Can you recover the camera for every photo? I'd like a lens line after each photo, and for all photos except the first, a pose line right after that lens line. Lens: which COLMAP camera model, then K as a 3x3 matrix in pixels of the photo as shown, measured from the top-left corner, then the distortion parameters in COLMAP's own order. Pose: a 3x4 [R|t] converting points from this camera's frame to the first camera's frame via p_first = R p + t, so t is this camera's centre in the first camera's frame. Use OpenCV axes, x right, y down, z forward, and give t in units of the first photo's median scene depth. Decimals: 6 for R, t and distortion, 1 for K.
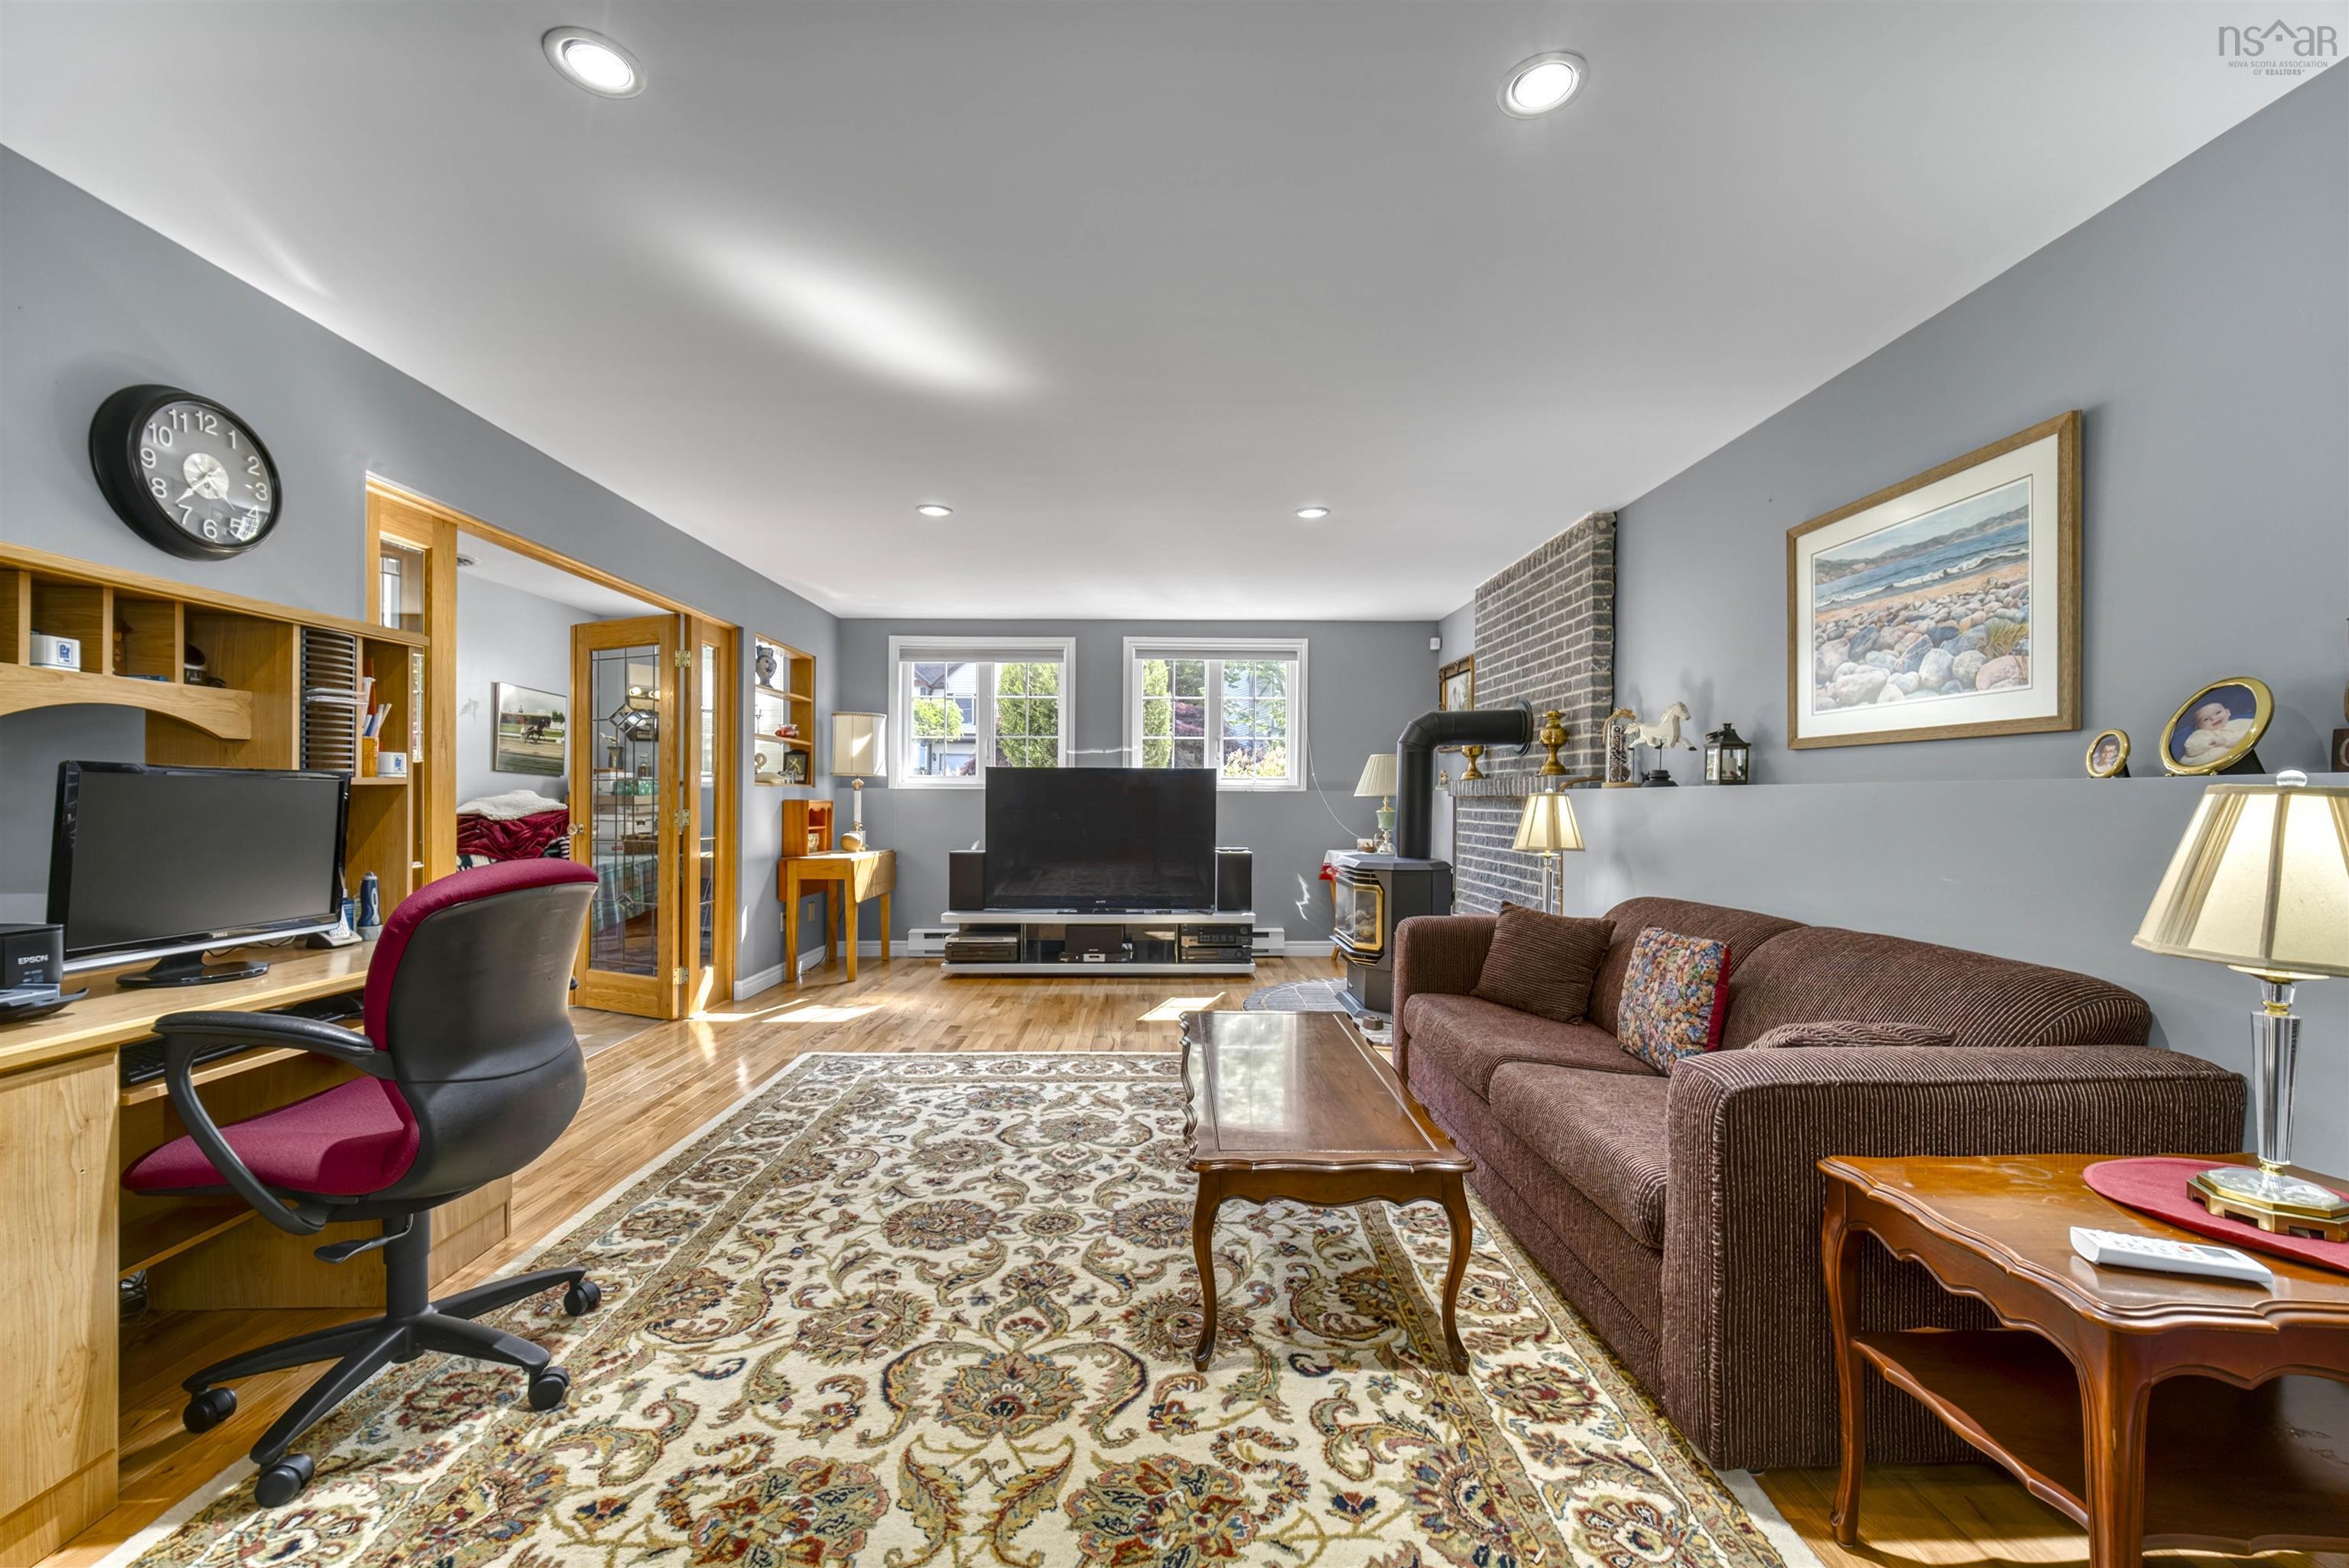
lens RADIAL K [[935.6, 0, 1182.0], [0, 935.6, 794.1], [0, 0, 1]] dist [-0.002088, 0.001983]
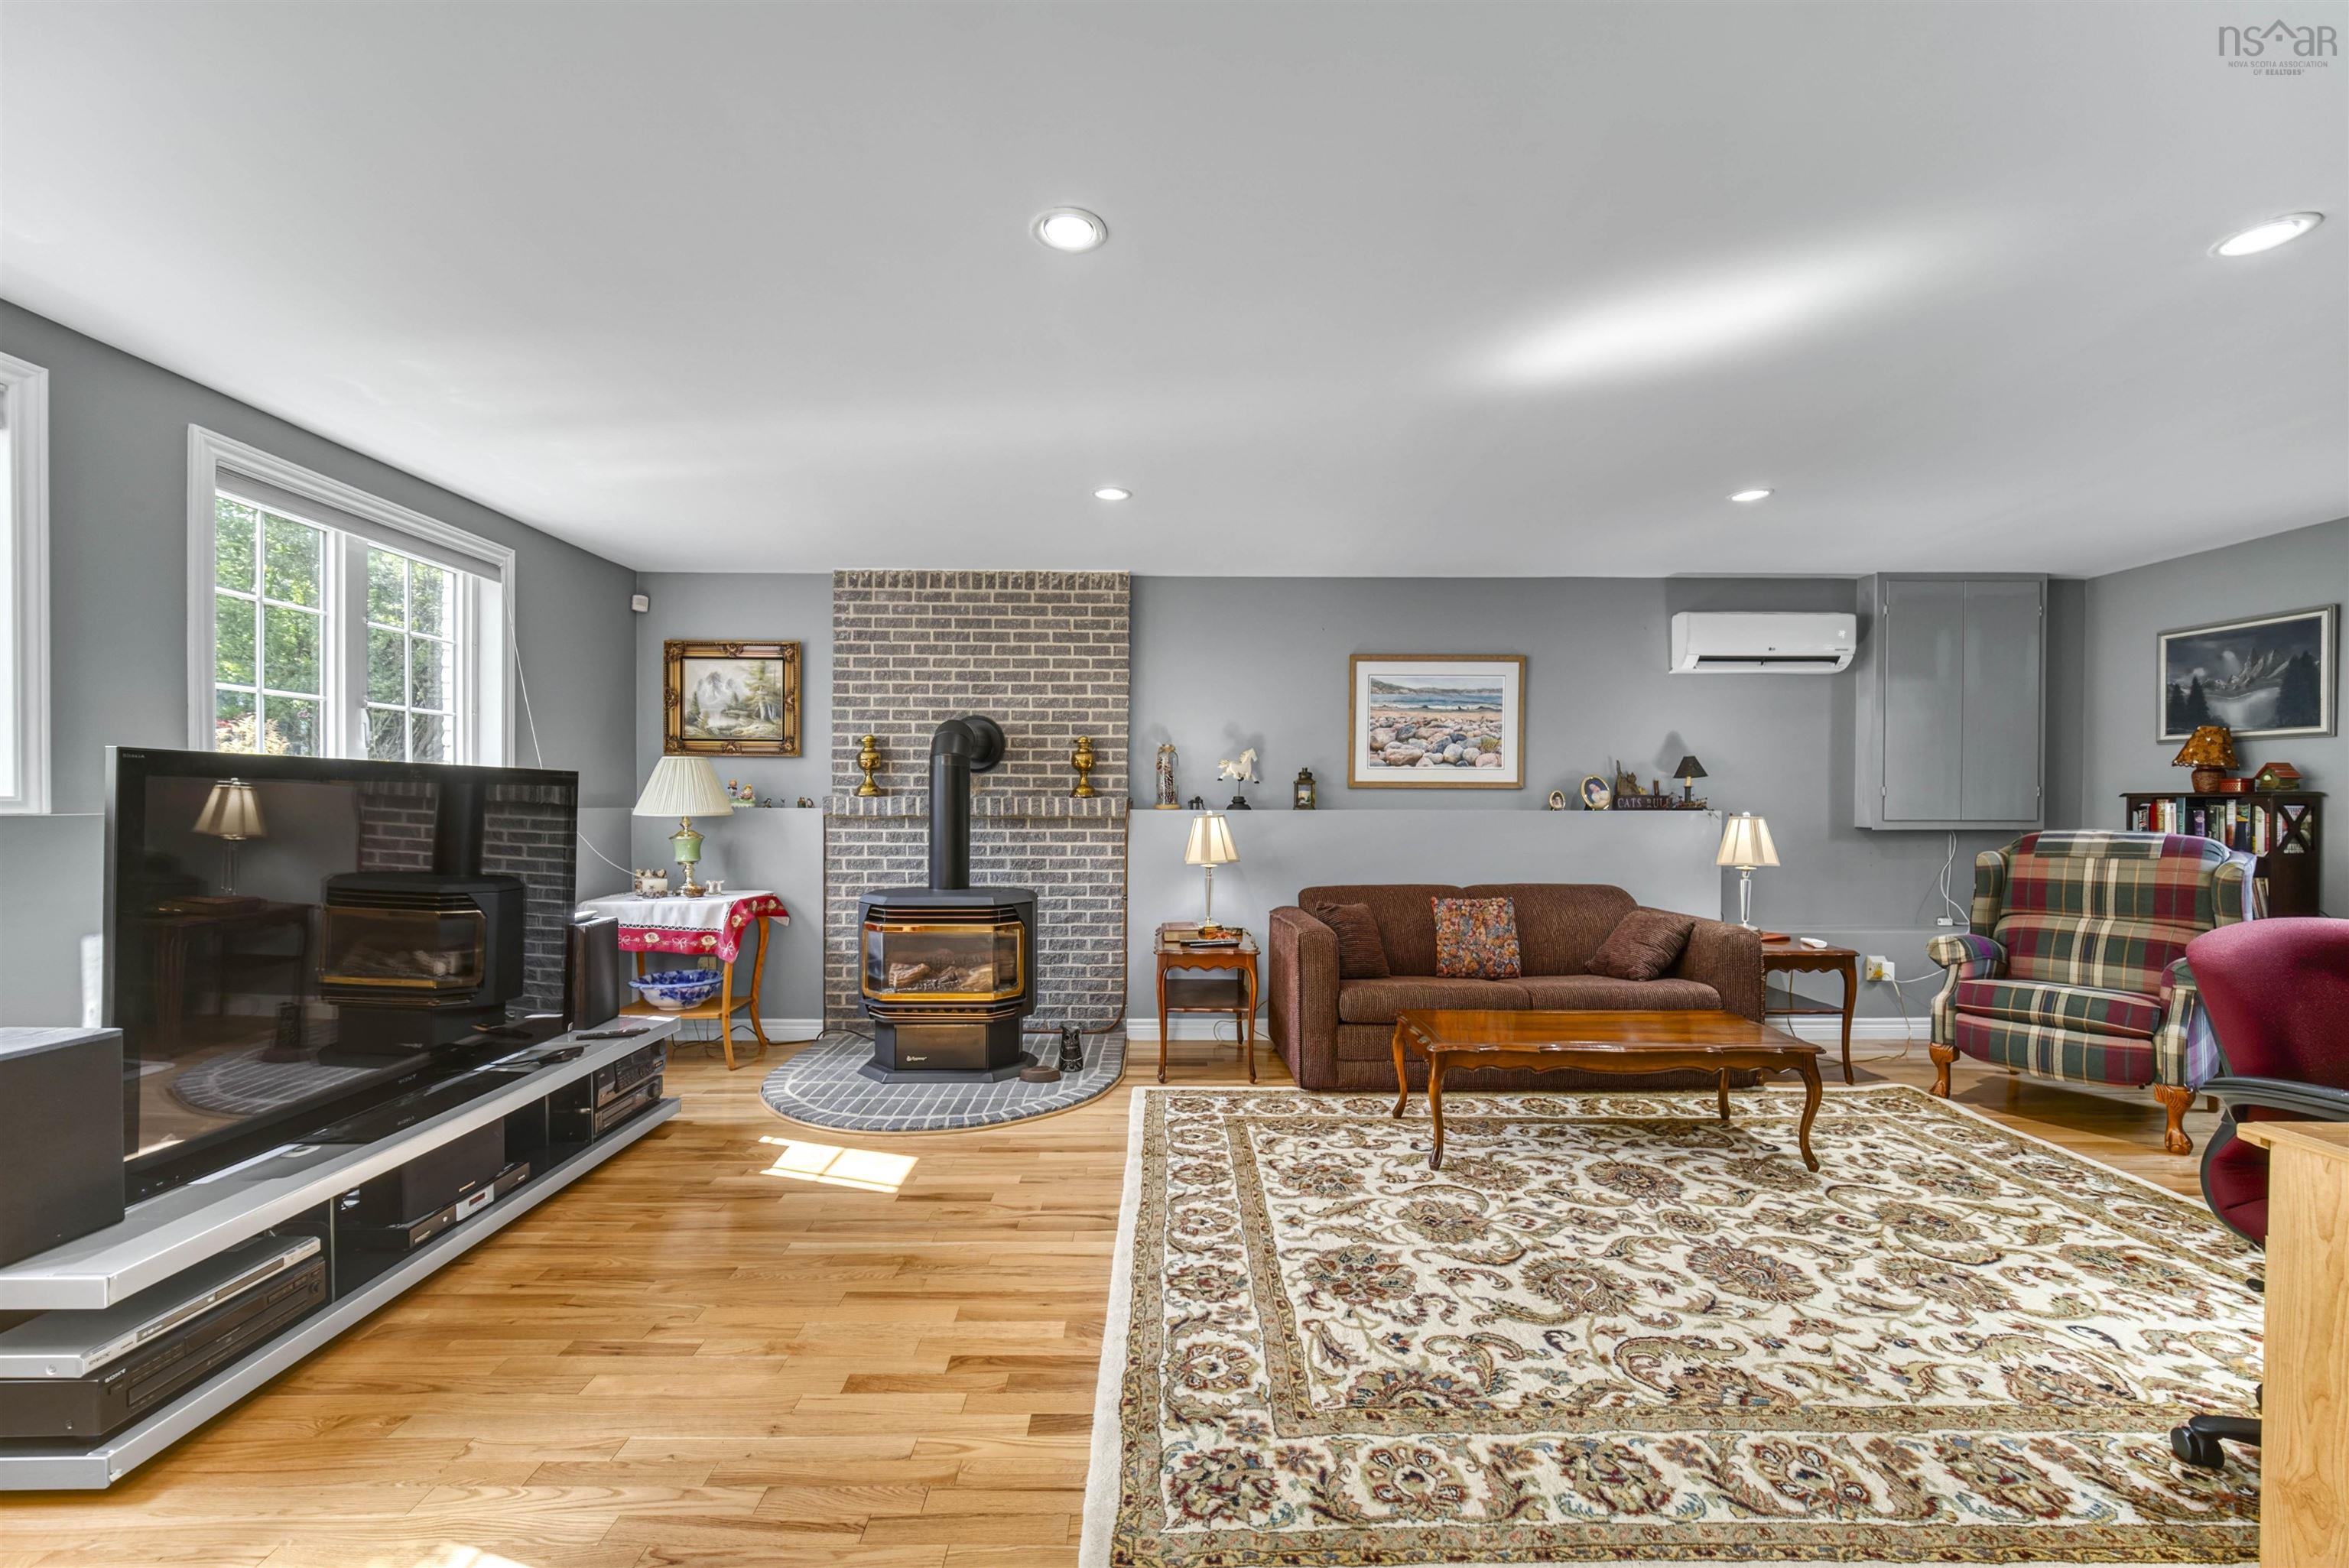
lens RADIAL K [[935.6, 0, 1179.9], [0, 935.6, 795.5], [0, 0, 1]] dist [-0.002088, 0.001983]
pose [[0.006057, 0.002589, 0.999978, -1.256456], [-0.005453, 0.999982, -0.002556, -0.035332], [-0.999967, -0.005437, 0.006071, 1.610343]]
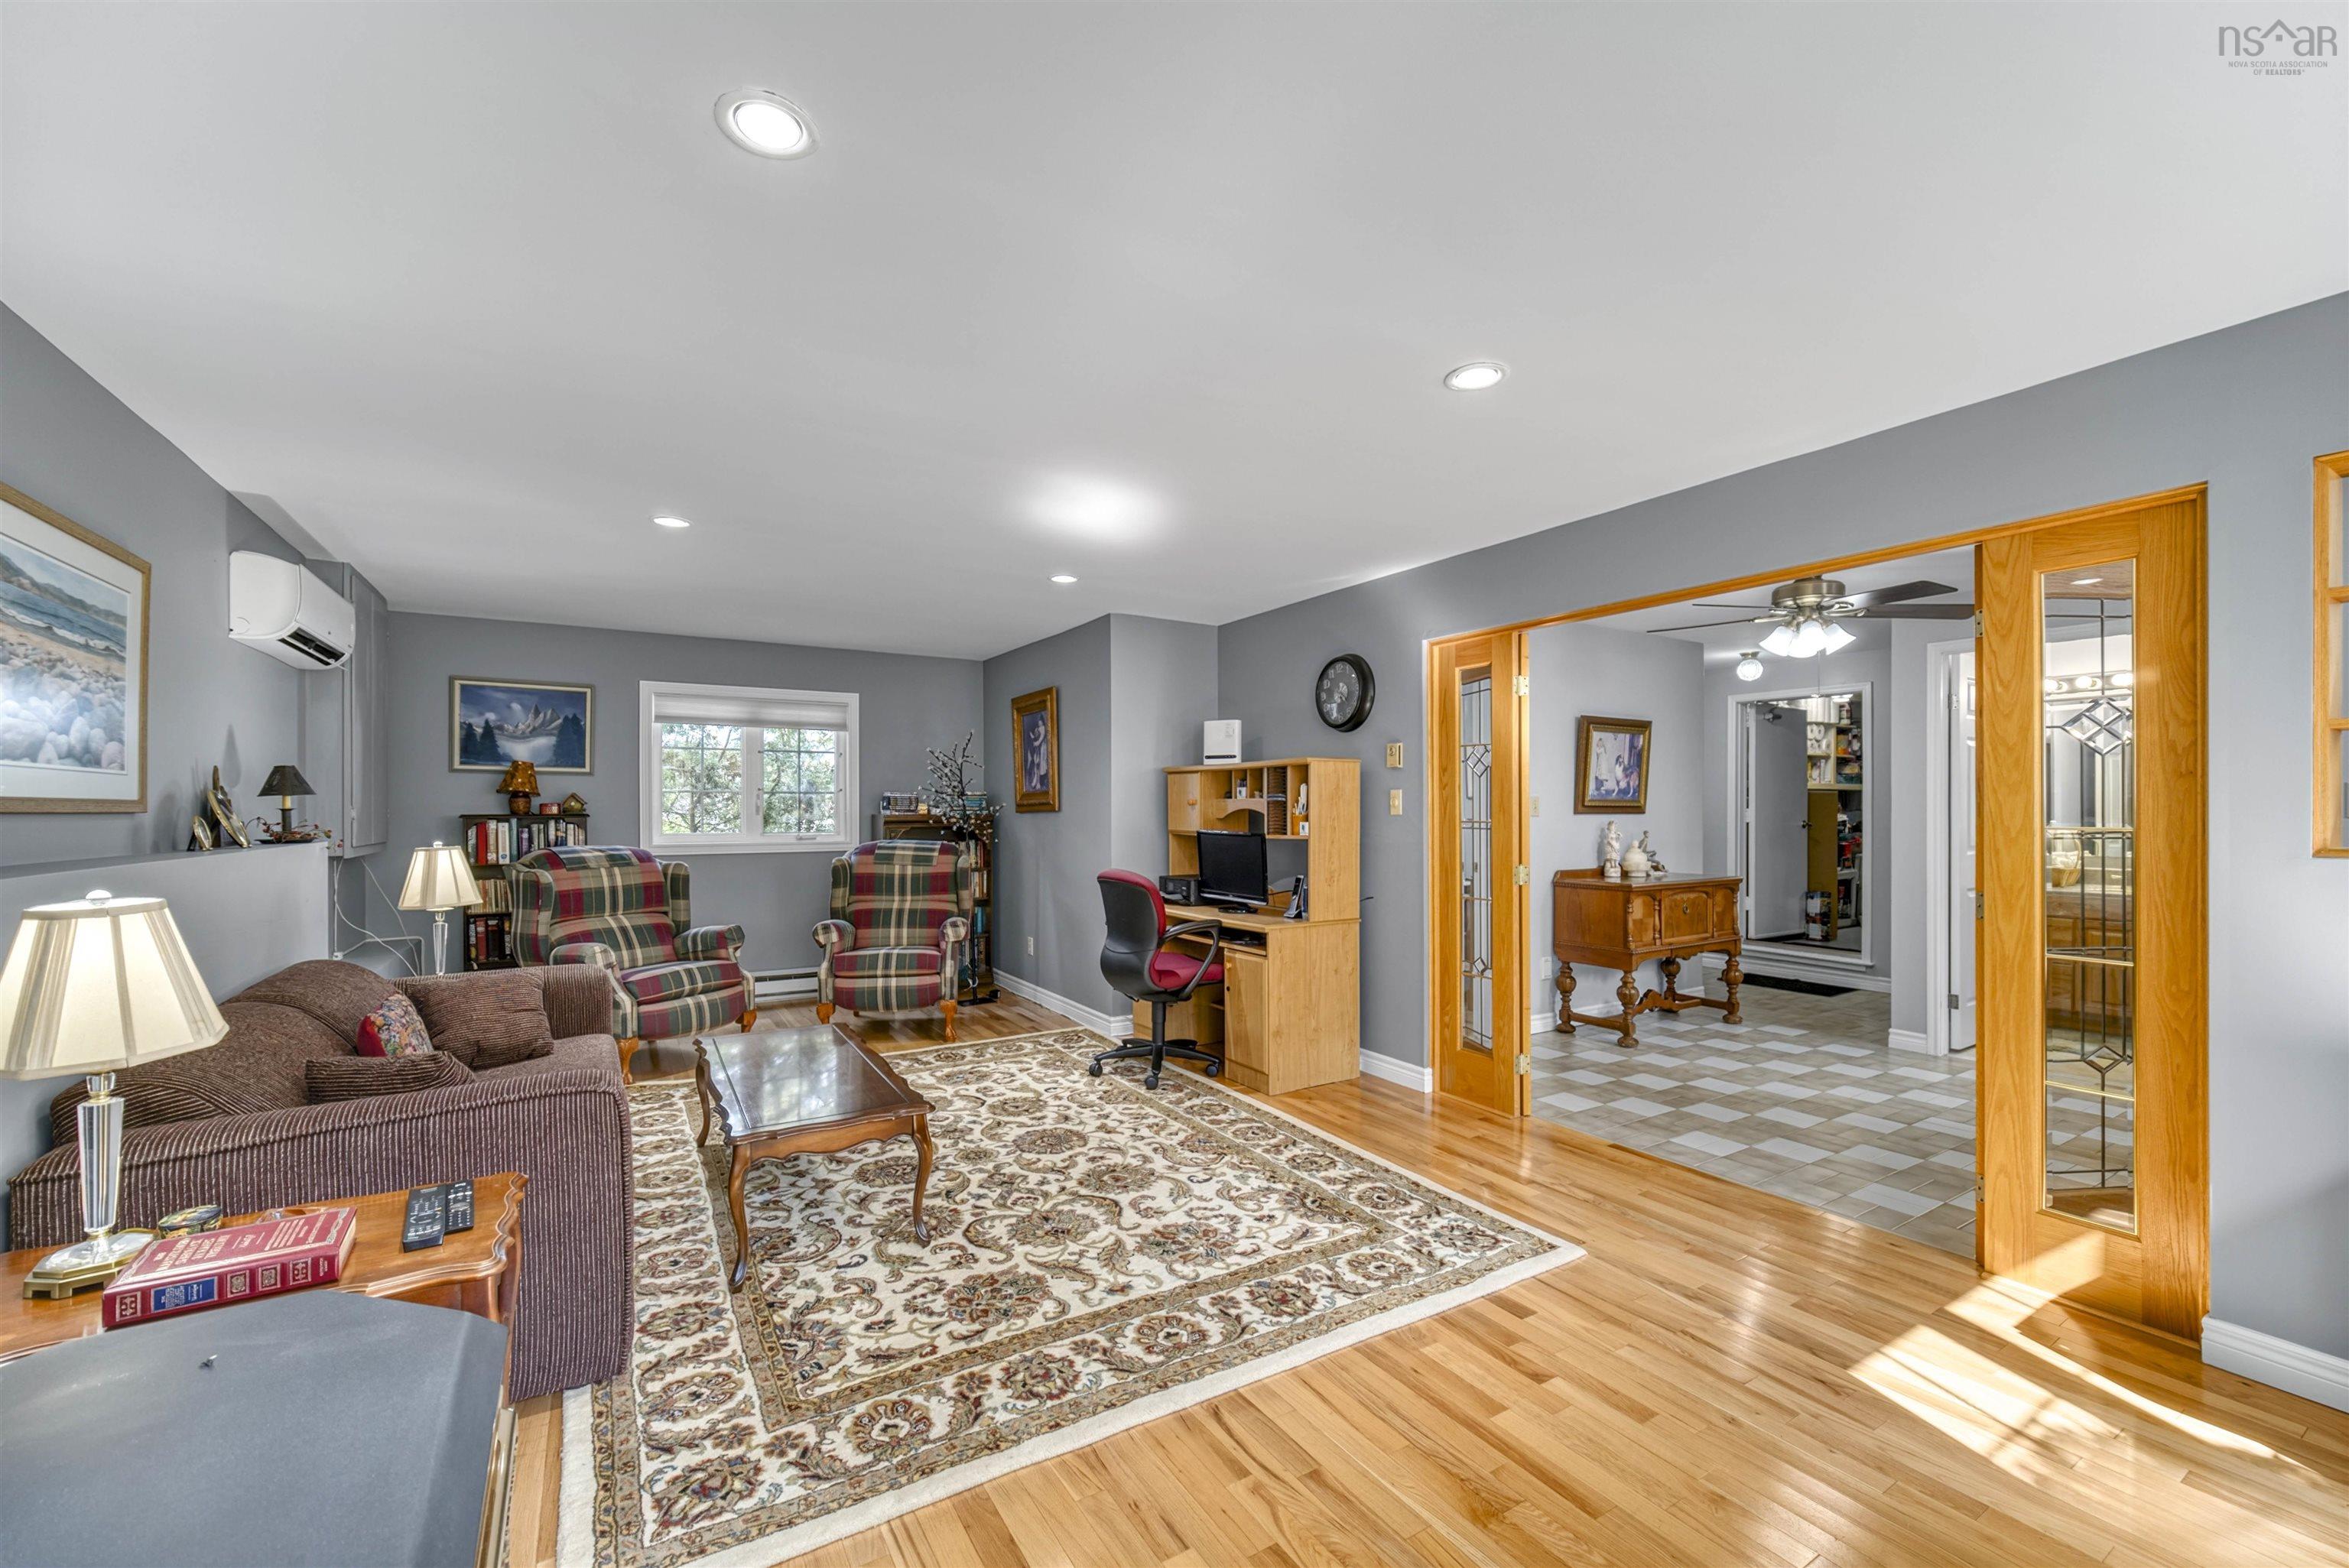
lens RADIAL K [[935.6, 0, 1162.2], [0, 935.6, 801.4], [0, 0, 1]] dist [-0.002088, 0.001983]
pose [[-0.872630, -0.005520, -0.488350, 0.314076], [0.000165, 0.999933, -0.011598, -0.060385], [0.488381, -0.010202, -0.872571, 2.406977]]
